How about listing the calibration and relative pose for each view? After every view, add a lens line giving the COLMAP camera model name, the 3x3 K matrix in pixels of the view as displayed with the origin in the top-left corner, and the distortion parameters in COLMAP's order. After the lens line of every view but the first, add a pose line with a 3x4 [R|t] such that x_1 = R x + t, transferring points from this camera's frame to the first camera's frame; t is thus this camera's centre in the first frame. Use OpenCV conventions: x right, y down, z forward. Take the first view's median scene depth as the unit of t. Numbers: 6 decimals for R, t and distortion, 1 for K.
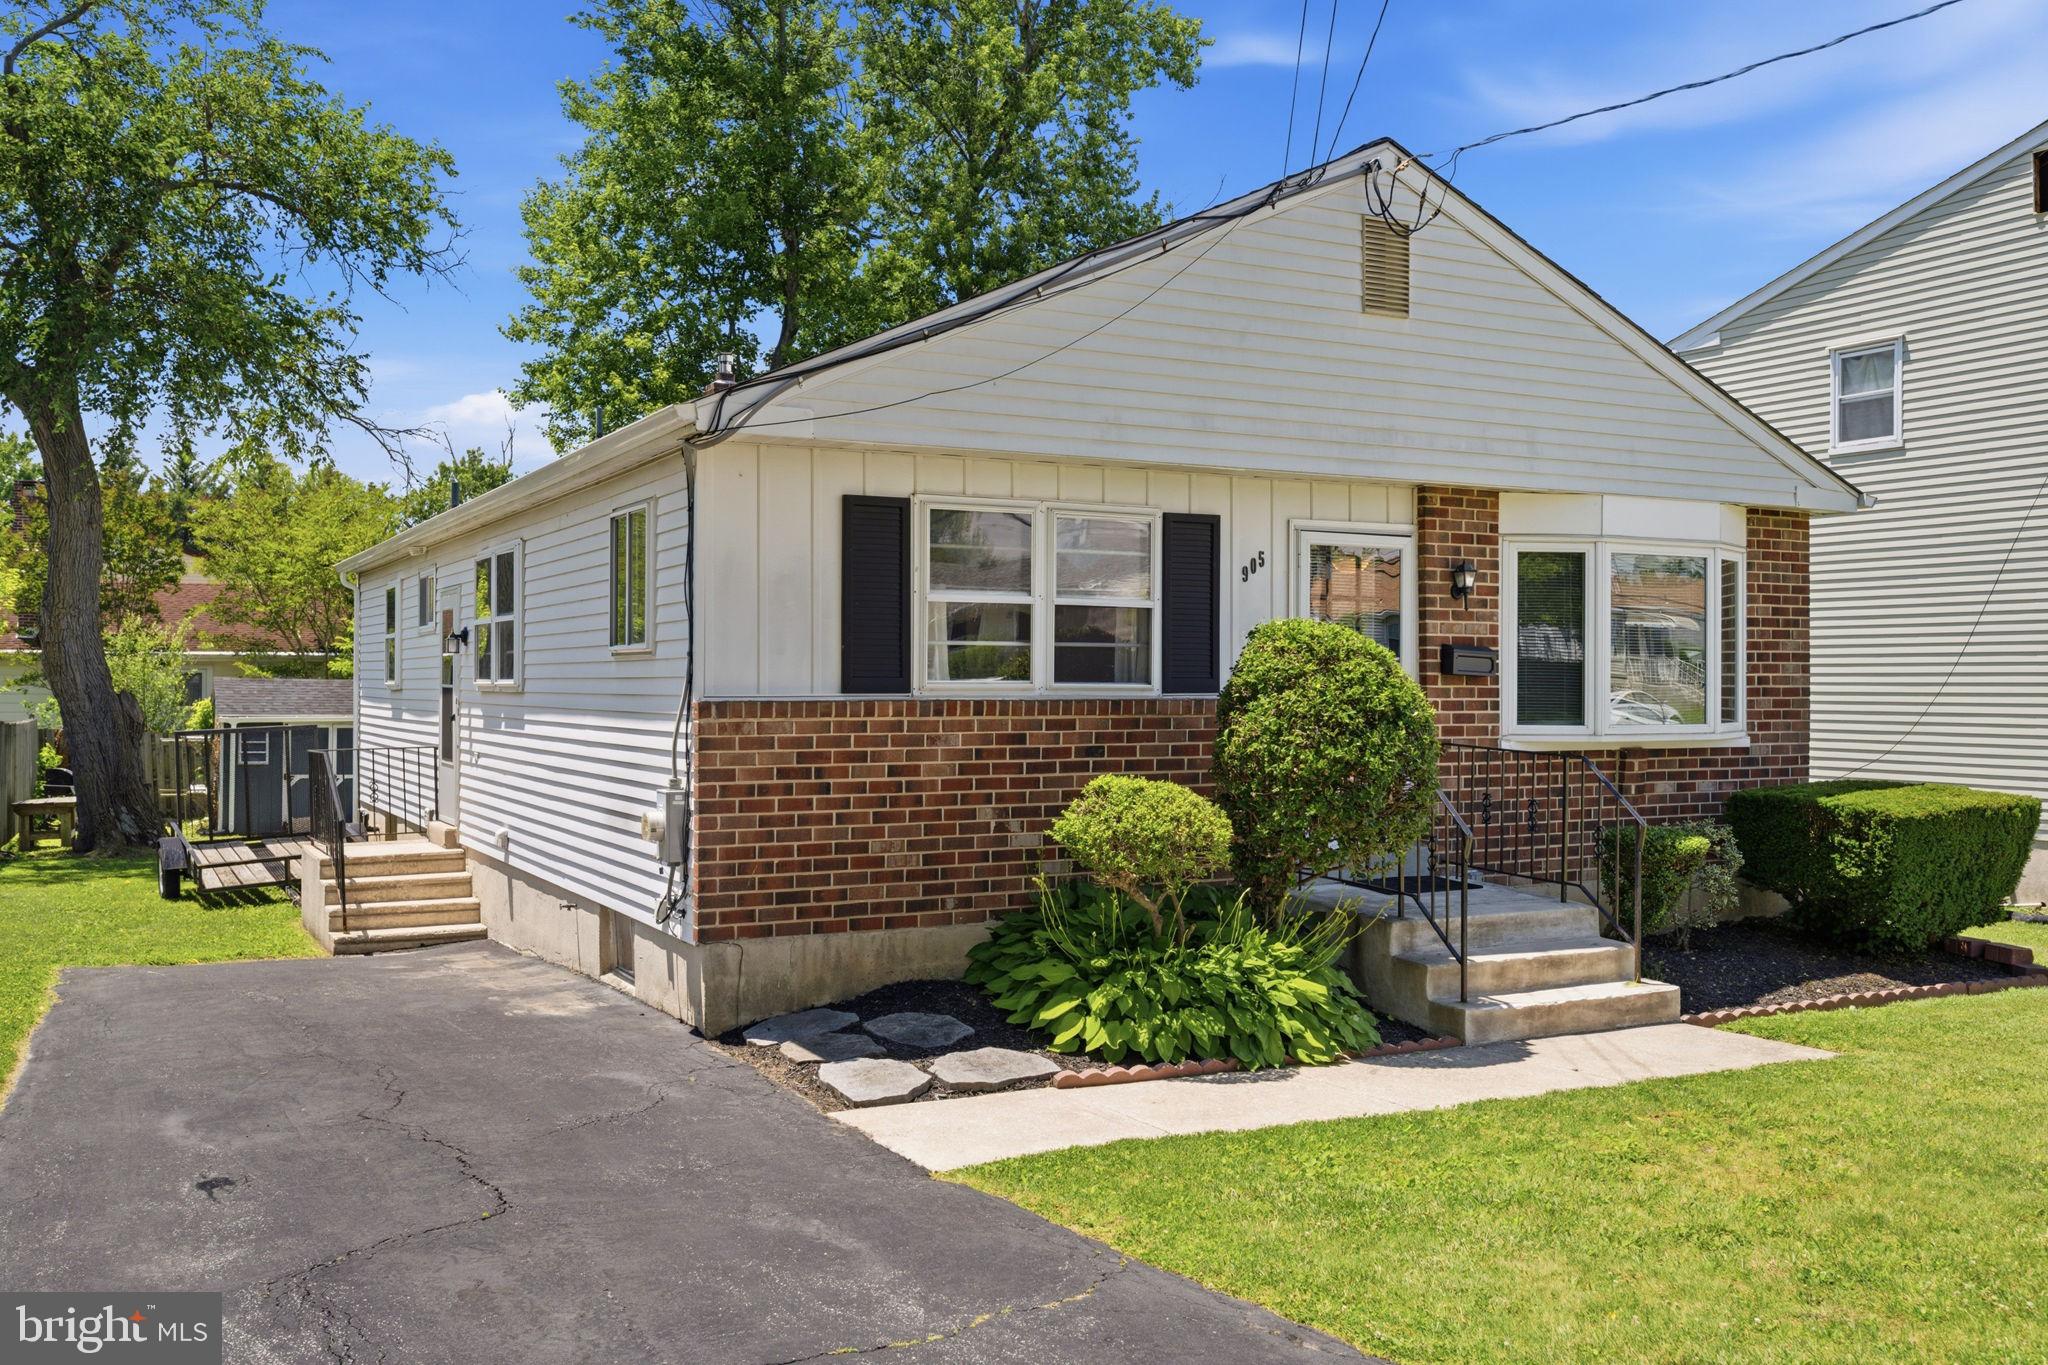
lens RADIAL K [[1756.2, 0, 1006.8], [0, 1756.2, 676.6], [0, 0, 1]] dist [-0.007563, 0.015243]
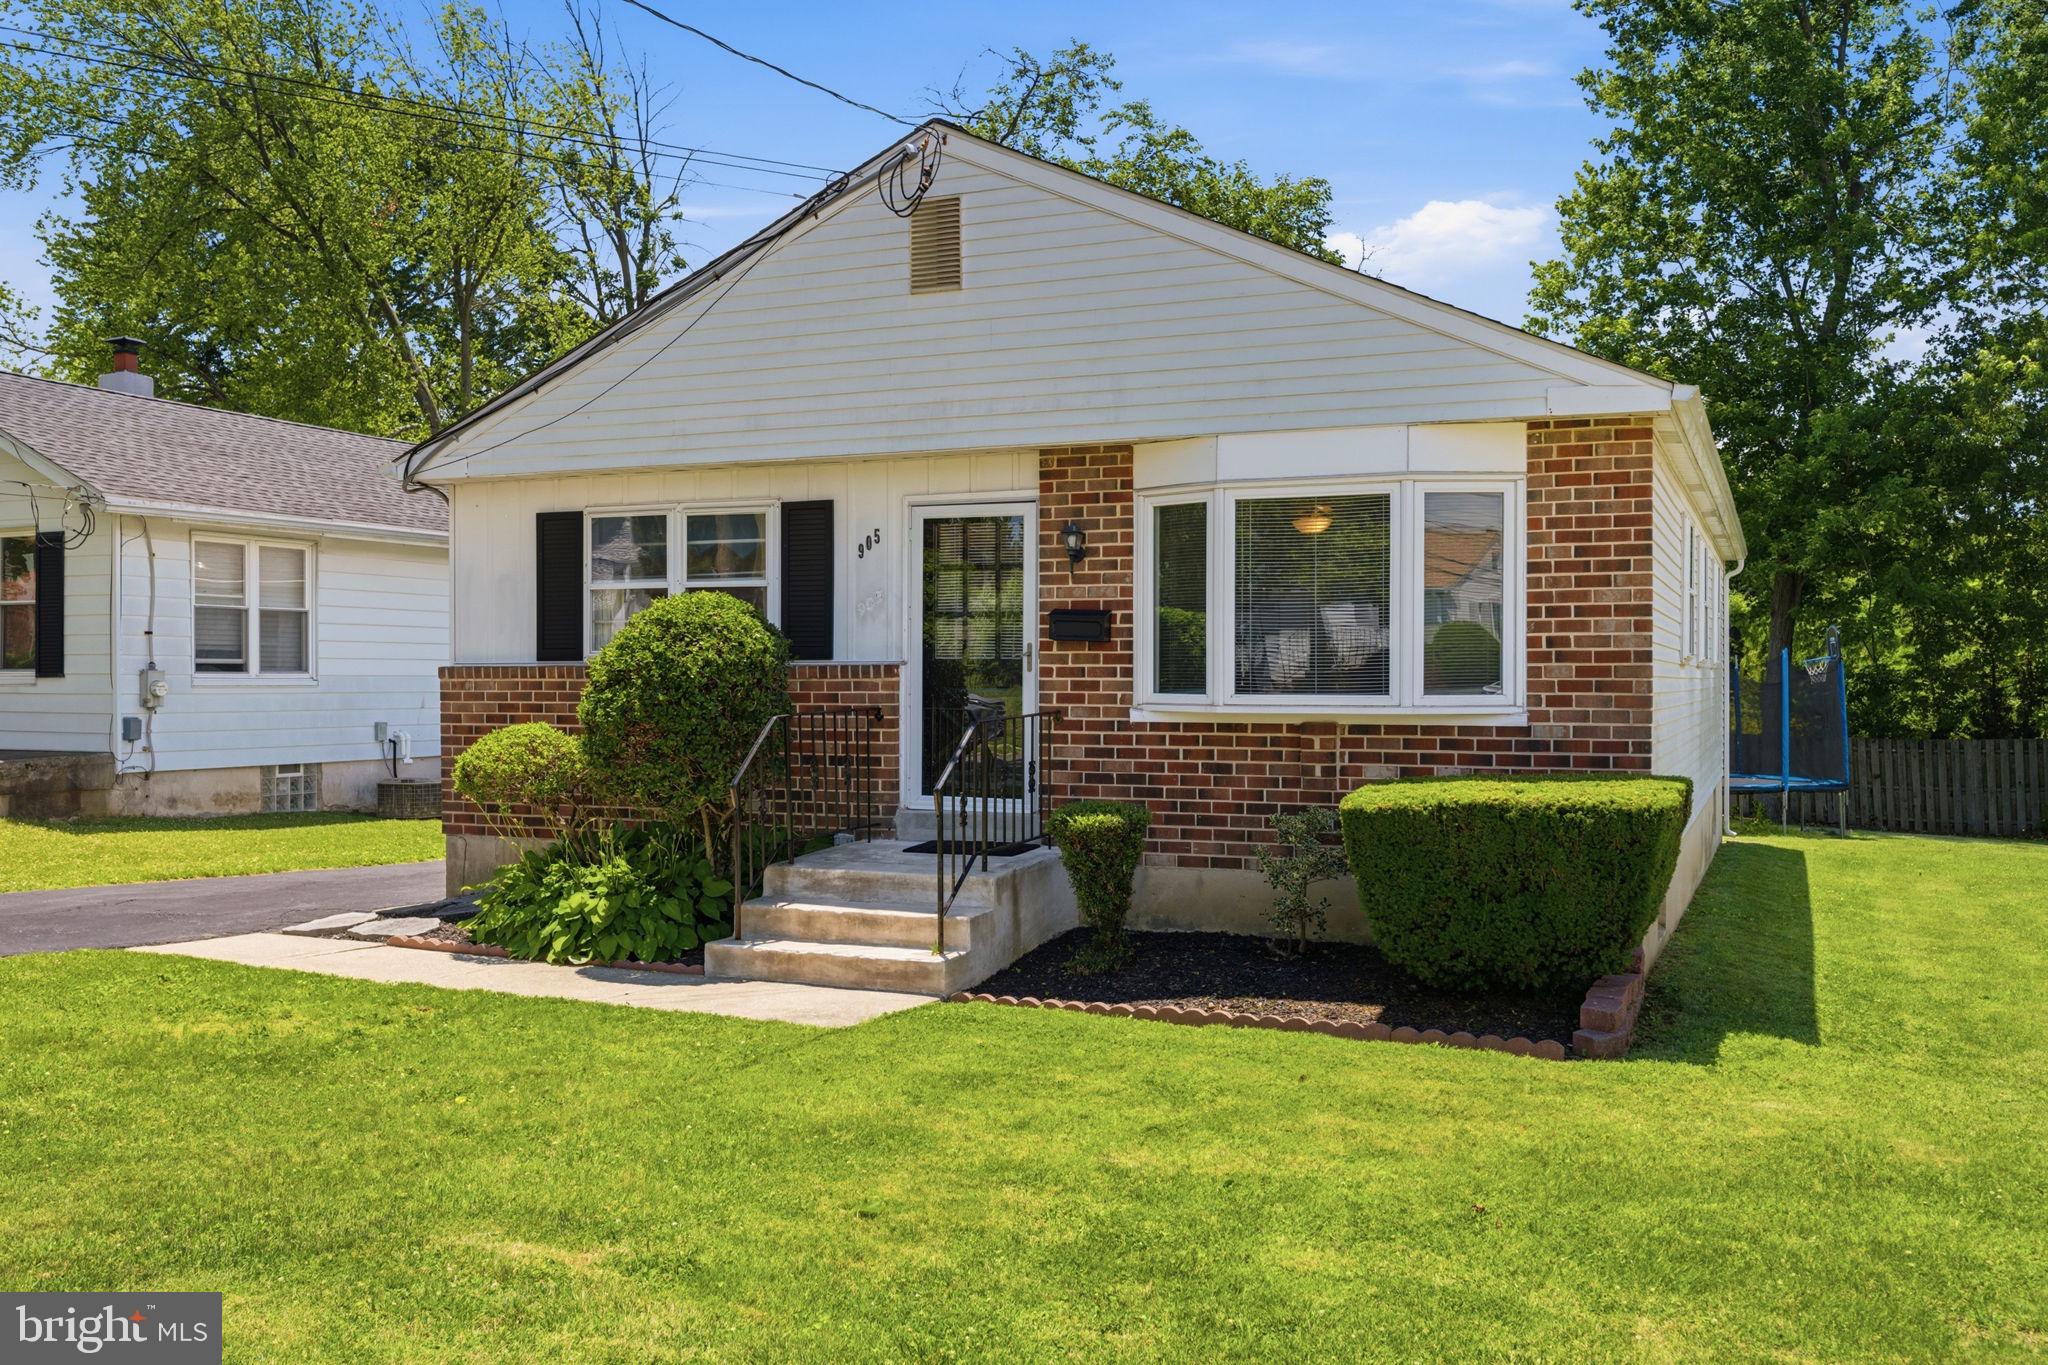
lens RADIAL K [[1756.2, 0, 1026.9], [0, 1756.2, 678.9], [0, 0, 1]] dist [-0.007563, 0.015243]
pose [[0.632908, -0.000606, -0.774227, 1.037265], [0.002716, 0.999995, 0.001438, 0.019722], [0.774223, -0.003013, 0.632906, 0.385443]]
